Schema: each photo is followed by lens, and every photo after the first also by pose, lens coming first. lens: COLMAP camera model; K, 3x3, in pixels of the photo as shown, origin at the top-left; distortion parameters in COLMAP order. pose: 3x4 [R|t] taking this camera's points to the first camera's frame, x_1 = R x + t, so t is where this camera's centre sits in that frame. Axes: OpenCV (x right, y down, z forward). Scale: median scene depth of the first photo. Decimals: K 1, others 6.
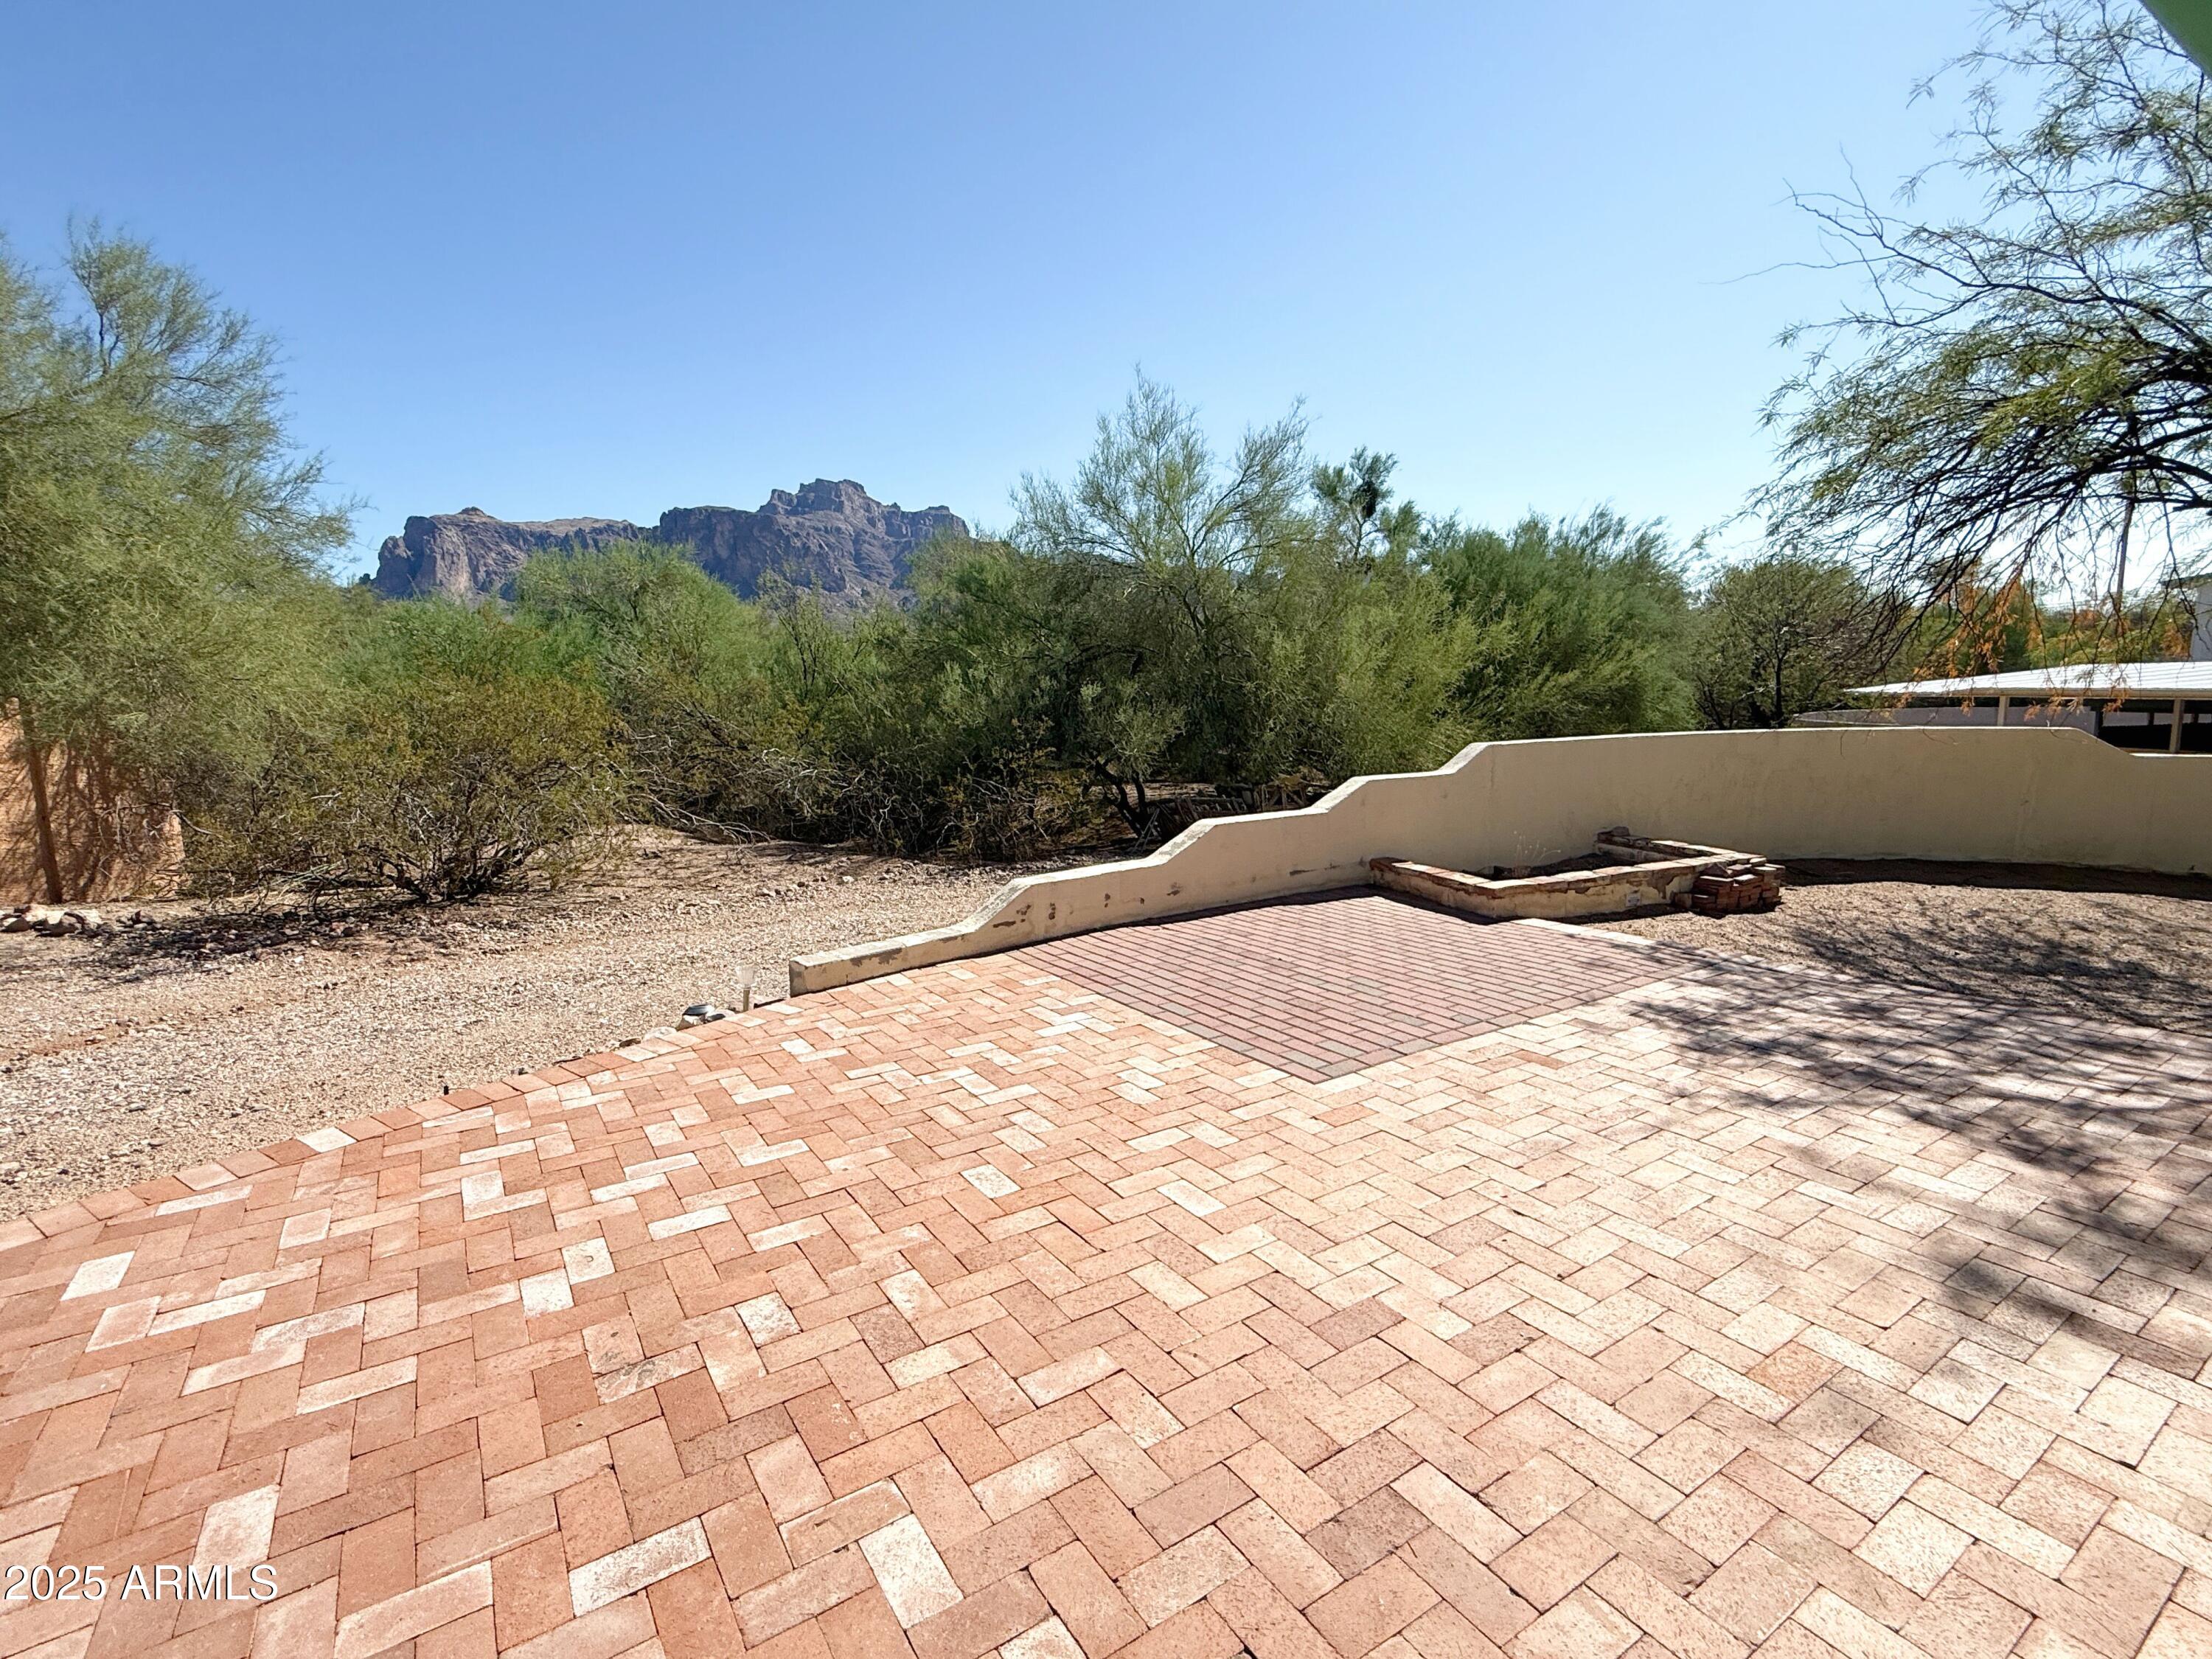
lens RADIAL K [[1037.3, 0, 1106.0], [0, 1037.3, 829.5], [0, 0, 1]] dist [0.000379, -0.001168]
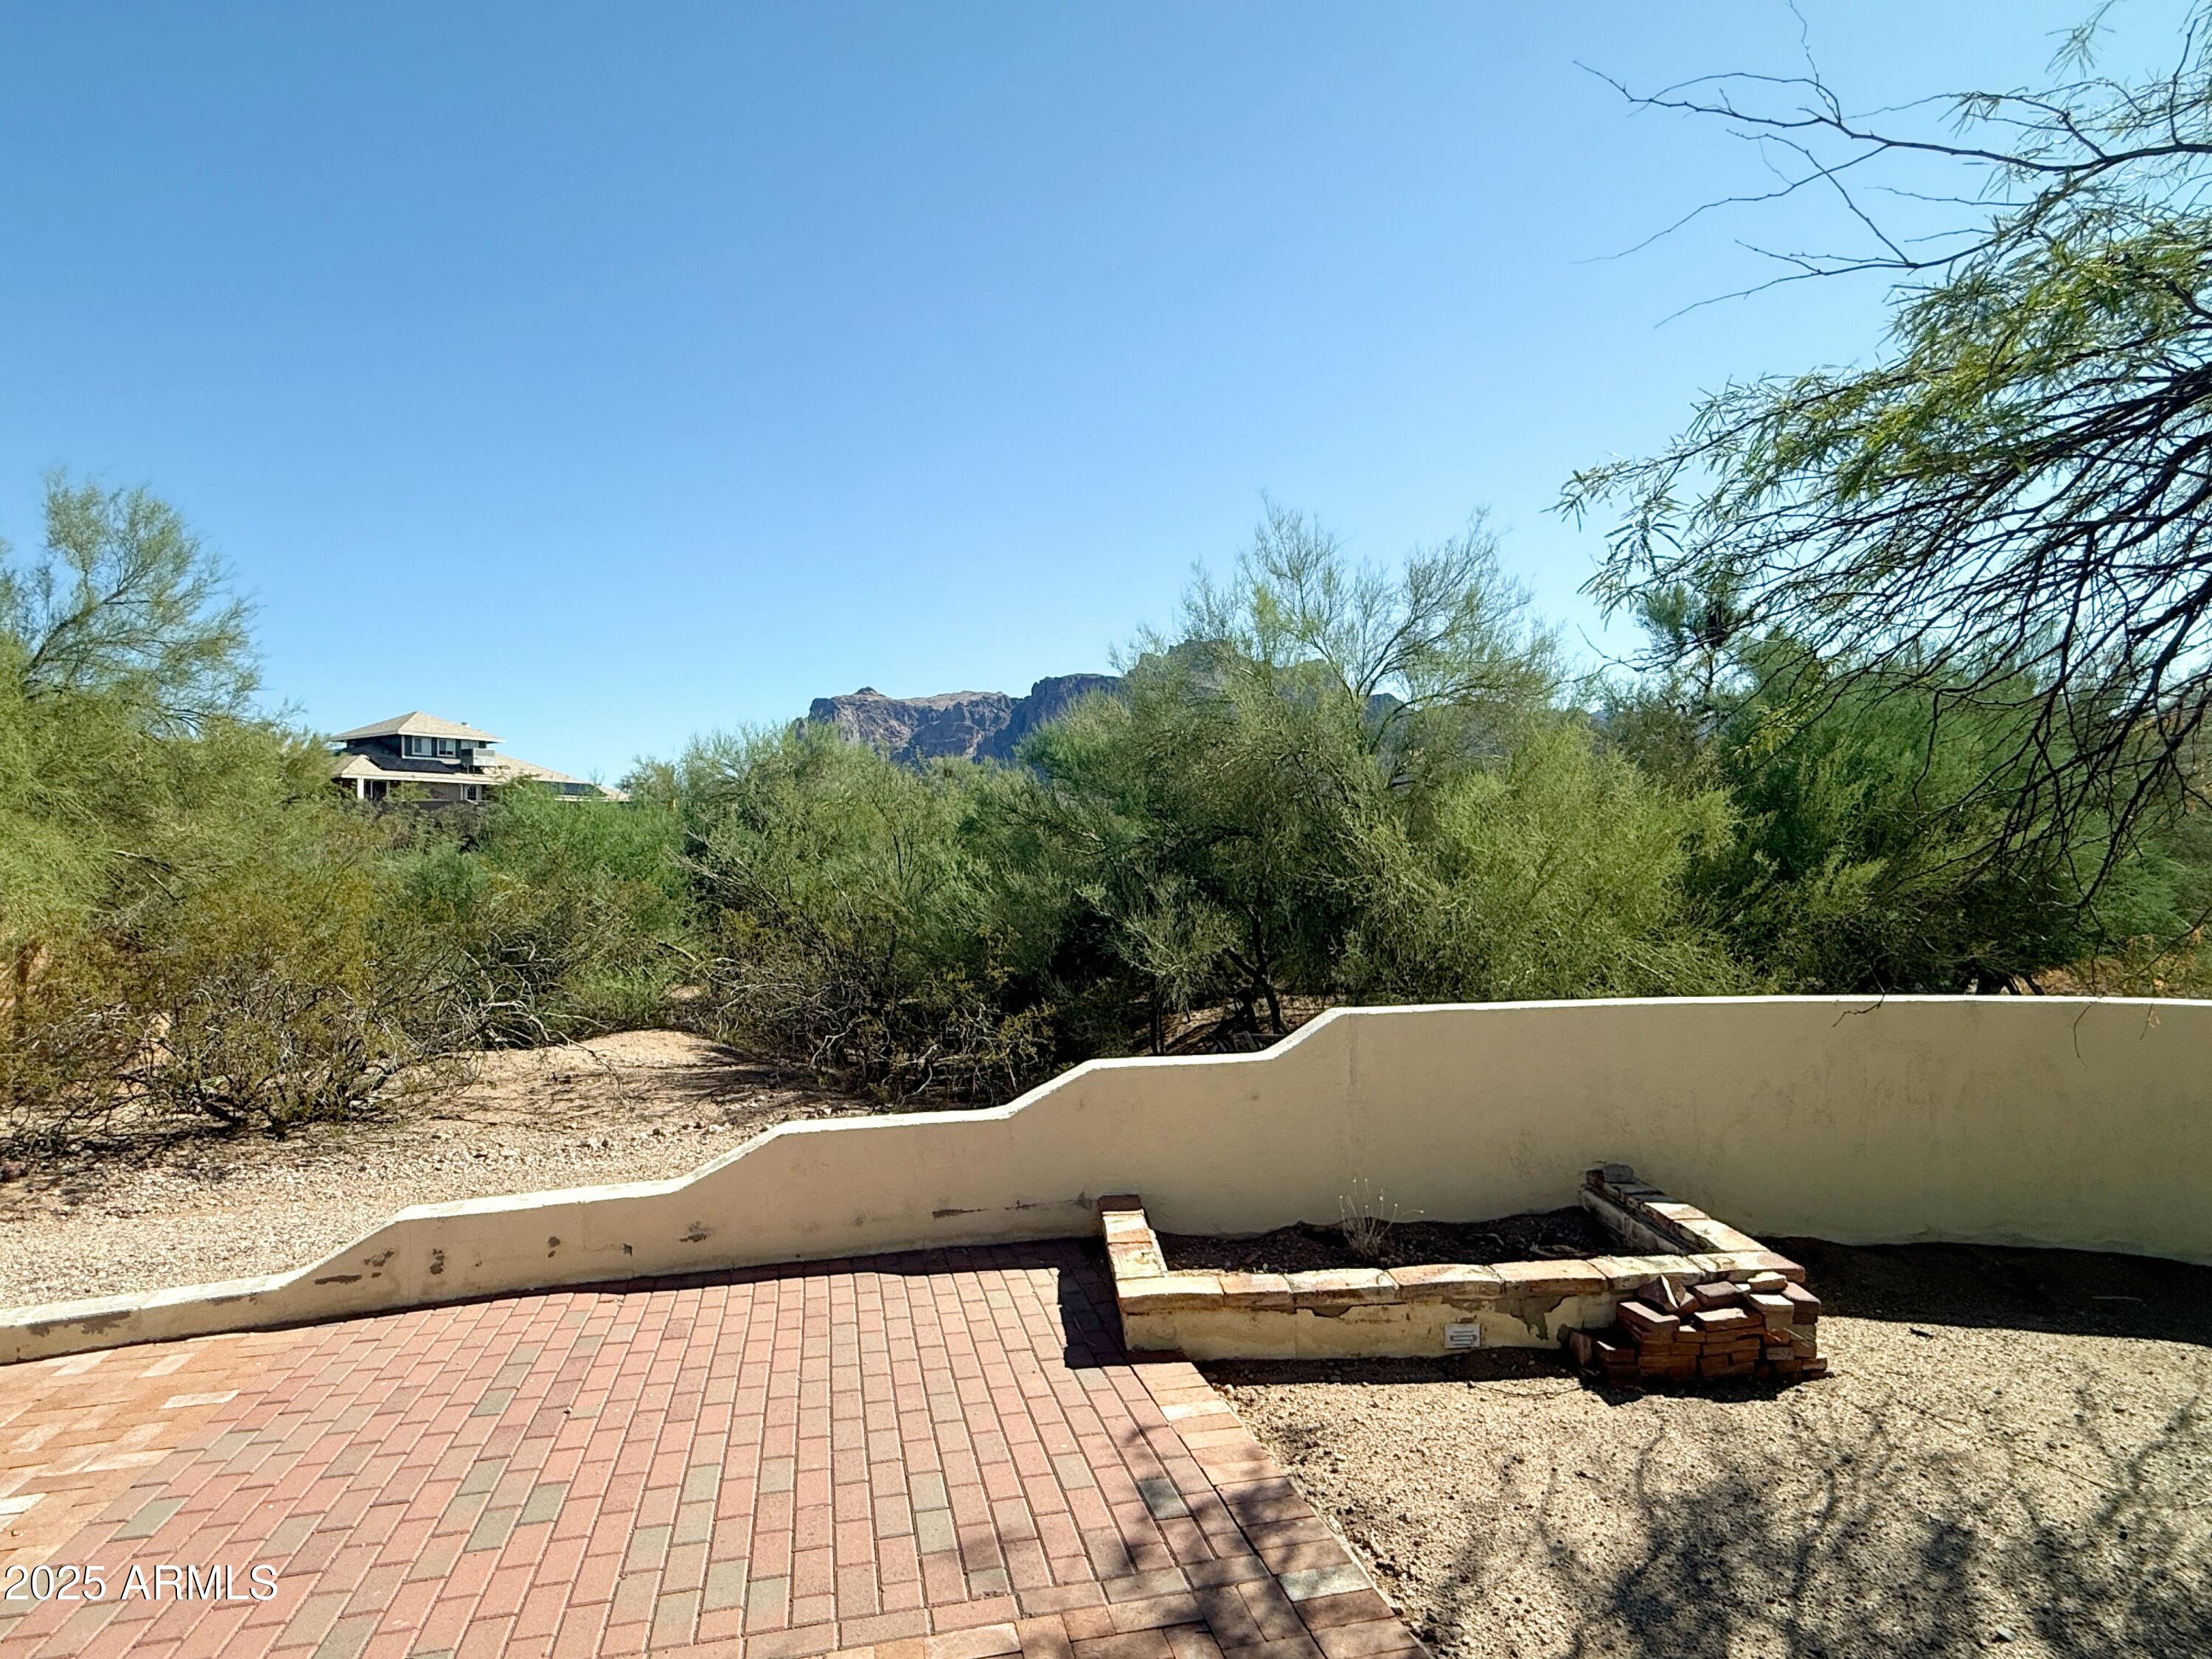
lens RADIAL K [[1167.6, 0, 1104.4], [0, 1167.6, 824.5], [0, 0, 1]] dist [-0.000447, 0.001255]
pose [[0.940466, -0.011696, -0.339686, 0.716091], [-0.043418, 0.987086, -0.154196, -0.121170], [0.337102, 0.159764, 0.927813, 0.445210]]
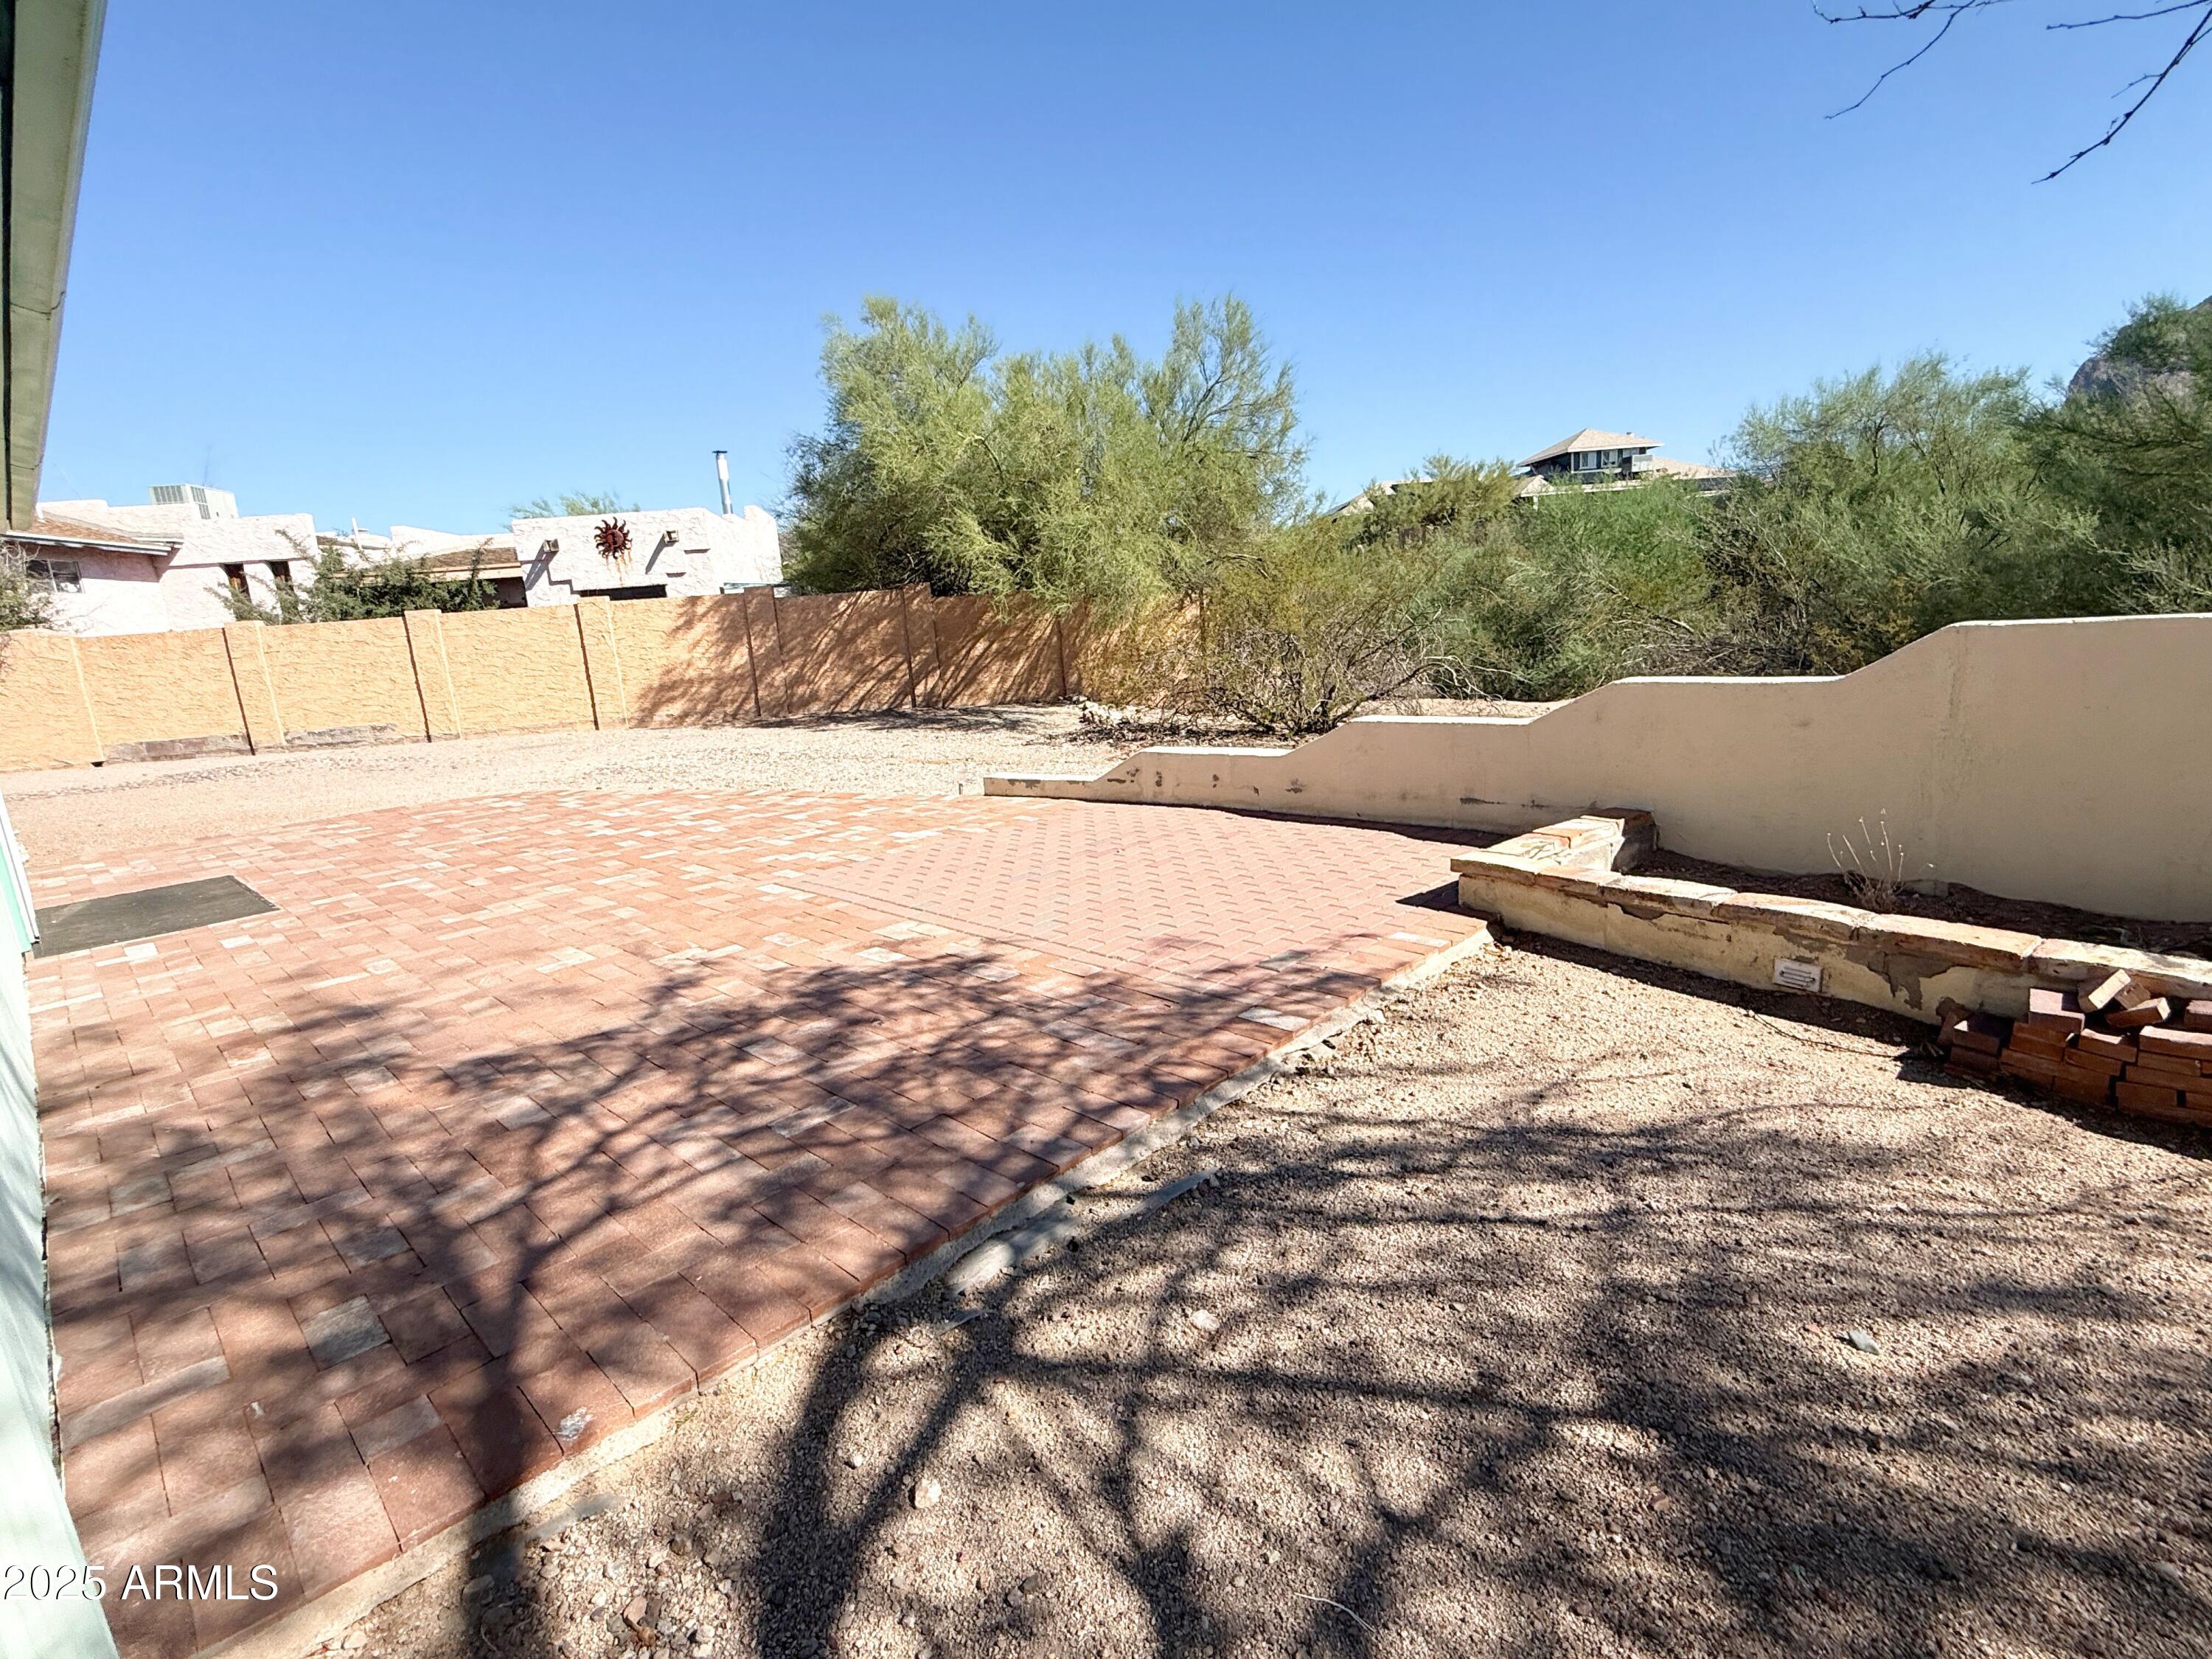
lens RADIAL K [[1037.3, 0, 1106.0], [0, 1037.3, 829.5], [0, 0, 1]] dist [0.000379, -0.001168]
pose [[0.233277, 0.196108, -0.952430, 1.138739], [-0.069434, 0.980312, 0.184842, -0.078477], [0.969928, 0.023012, 0.242301, 0.778093]]
